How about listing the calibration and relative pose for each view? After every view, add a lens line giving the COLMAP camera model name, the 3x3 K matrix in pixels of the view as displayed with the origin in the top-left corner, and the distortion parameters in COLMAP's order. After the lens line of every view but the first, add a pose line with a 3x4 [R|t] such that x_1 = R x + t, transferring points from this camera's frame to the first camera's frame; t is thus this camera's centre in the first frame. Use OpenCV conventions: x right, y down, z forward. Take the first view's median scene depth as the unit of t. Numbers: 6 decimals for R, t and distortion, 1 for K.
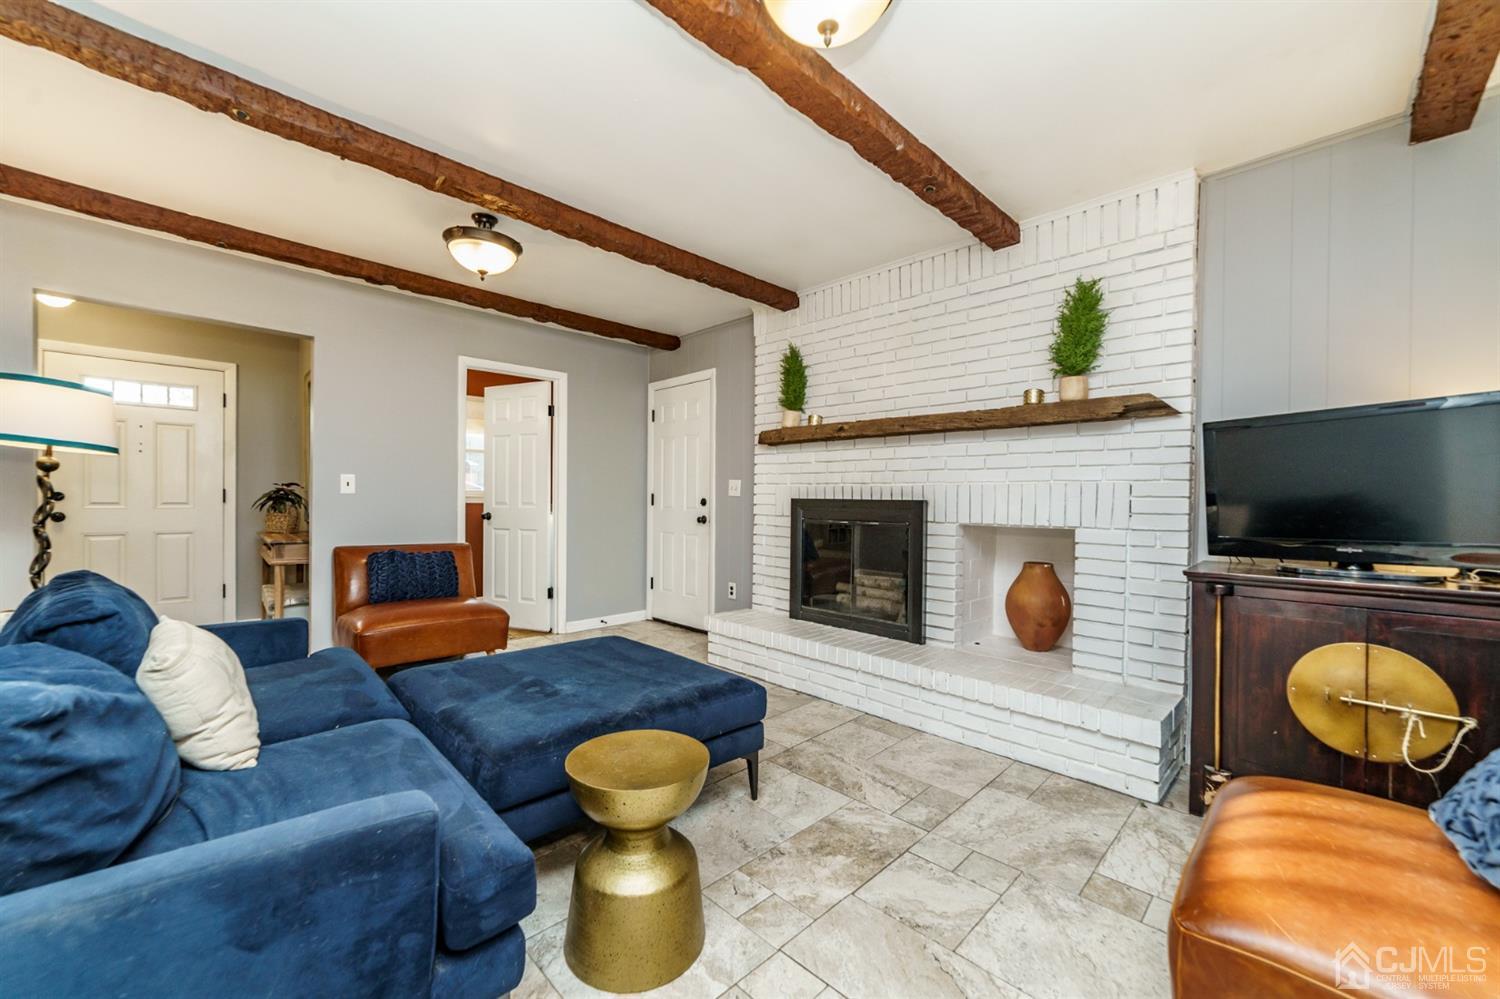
lens RADIAL K [[591.9, 0, 742.5], [0, 591.9, 496.9], [0, 0, 1]] dist [-0.004970, -0.000209]
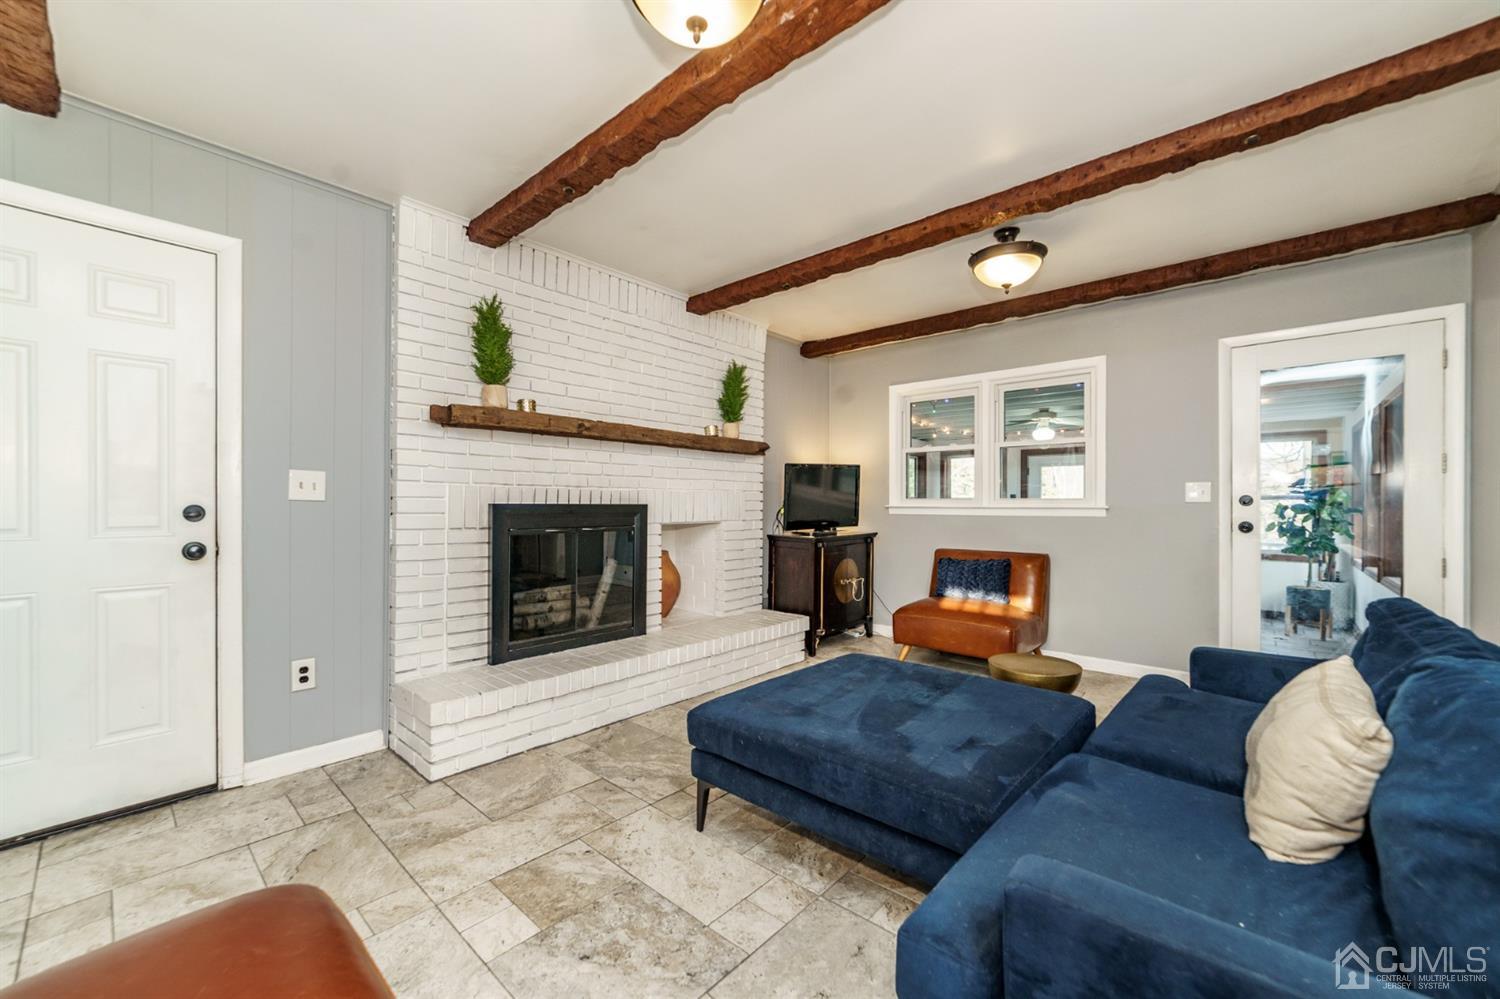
lens RADIAL K [[591.9, 0, 742.5], [0, 591.9, 496.9], [0, 0, 1]] dist [-0.004970, -0.000209]
pose [[-0.062132, -0.001871, 0.998066, -0.796369], [-0.006382, 0.999979, 0.001478, -0.010591], [-0.998048, -0.006278, -0.062143, 0.867998]]
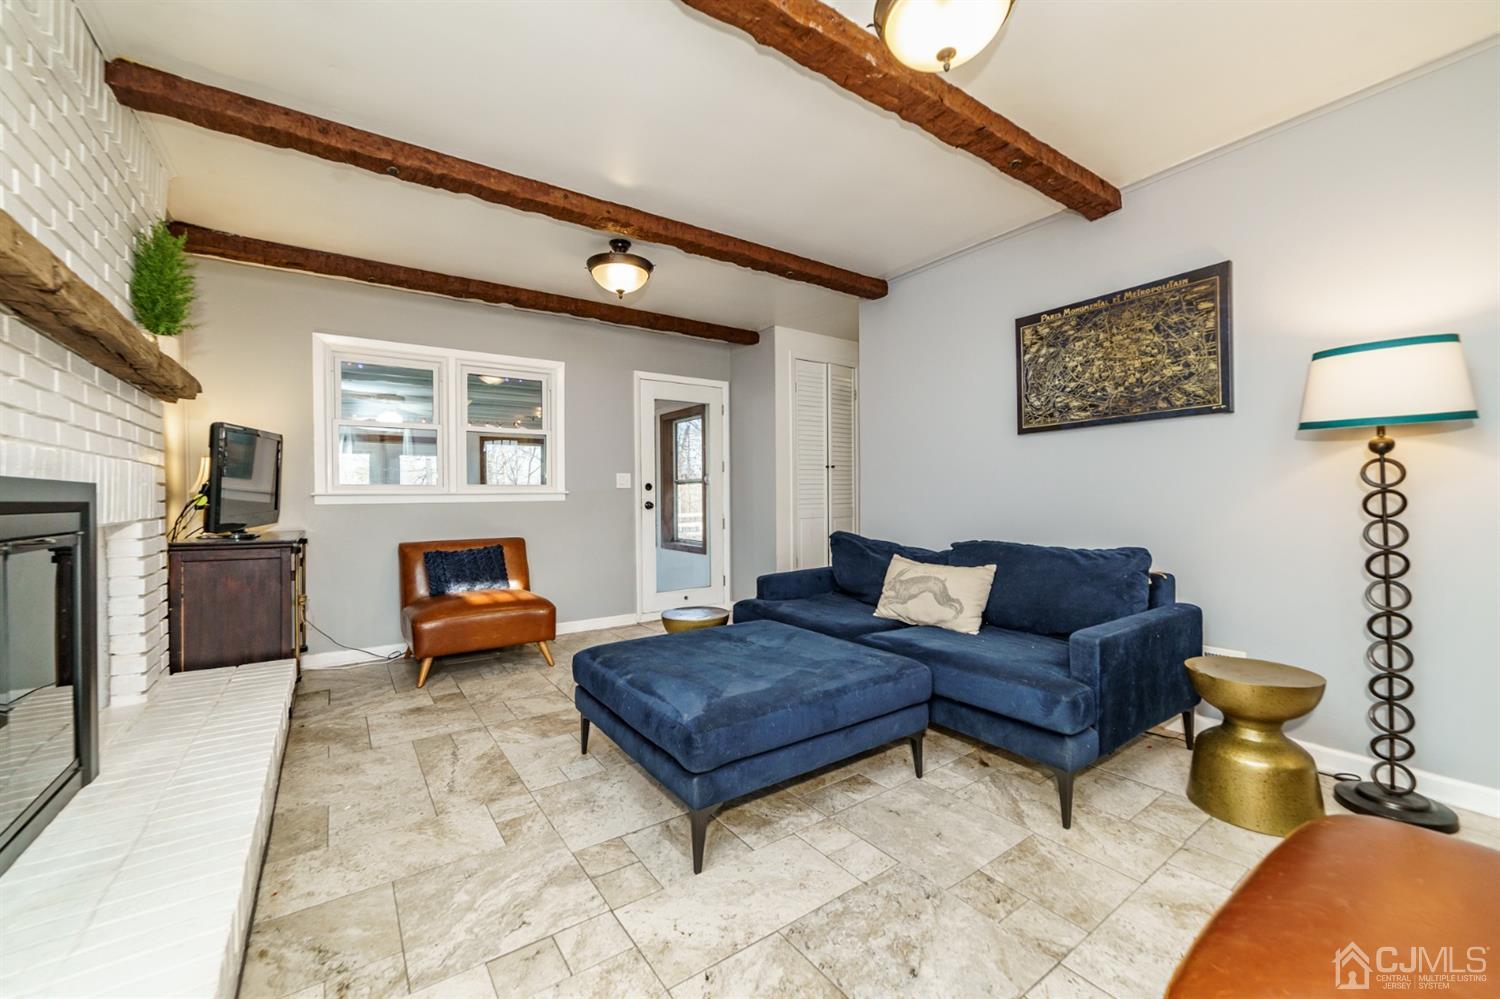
lens RADIAL K [[591.9, 0, 742.5], [0, 591.9, 496.9], [0, 0, 1]] dist [-0.004970, -0.000209]
pose [[-0.986169, -0.003506, 0.165708, -0.306117], [-0.003186, 0.999993, 0.002199, 0.012883], [-0.165715, 0.001640, -0.986172, 1.362275]]
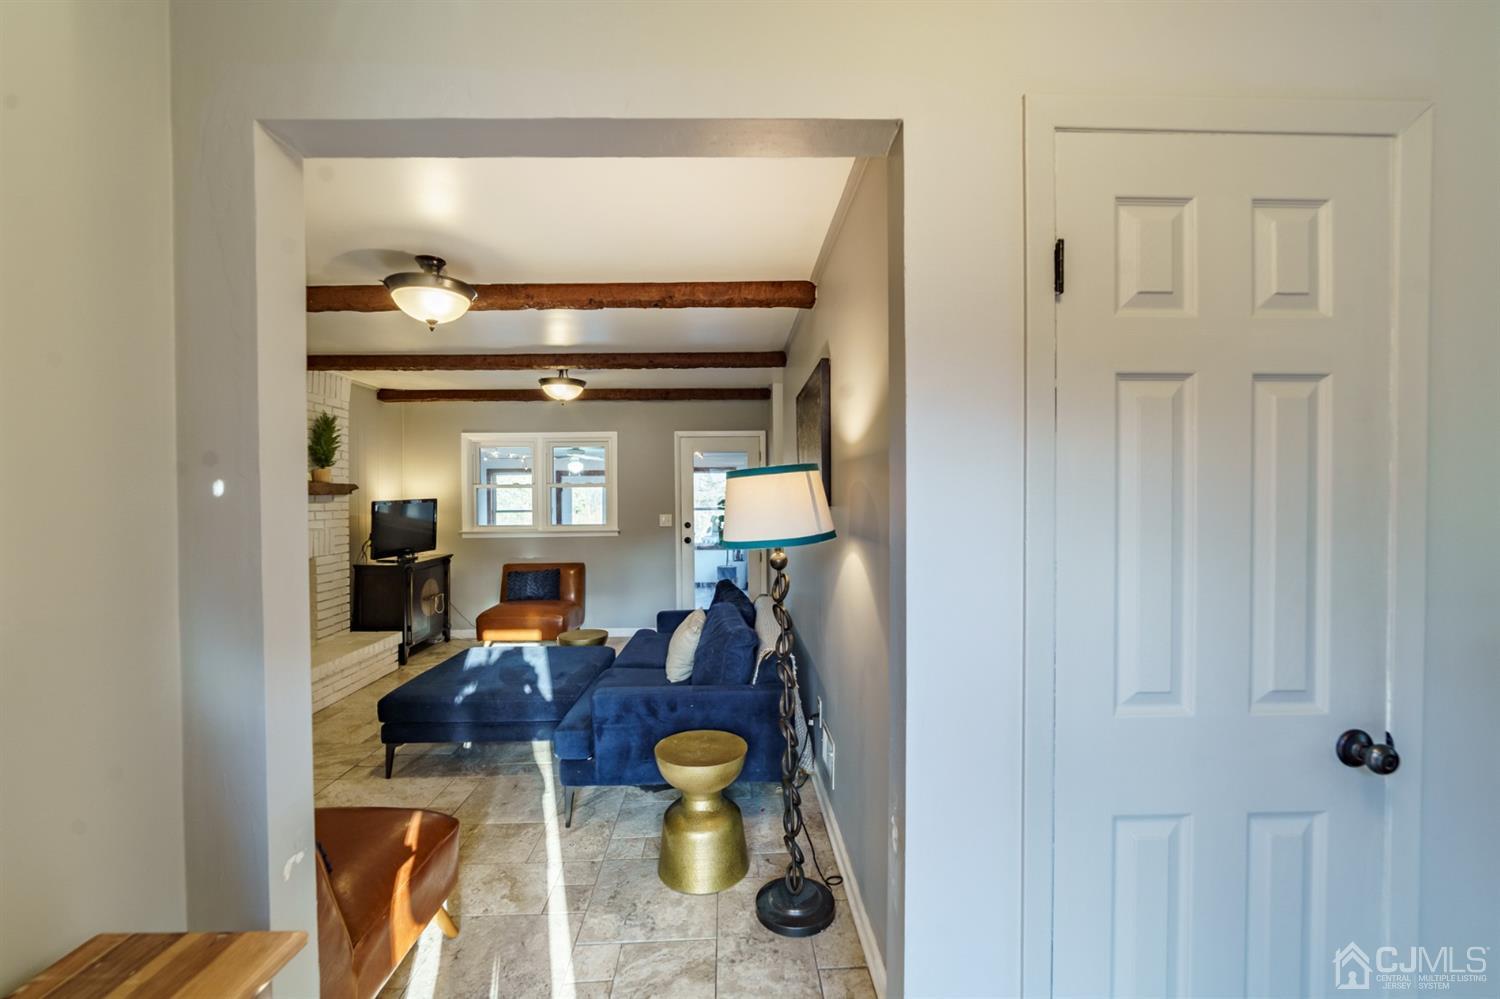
lens RADIAL K [[604.8, 0, 743.4], [0, 604.8, 506.0], [0, 0, 1]] dist [-0.016284, 0.019263]
pose [[-0.731572, -0.016904, 0.681555, -1.218438], [-0.002820, 0.999759, 0.021769, -0.108847], [-0.681758, 0.014004, -0.731443, 1.170985]]
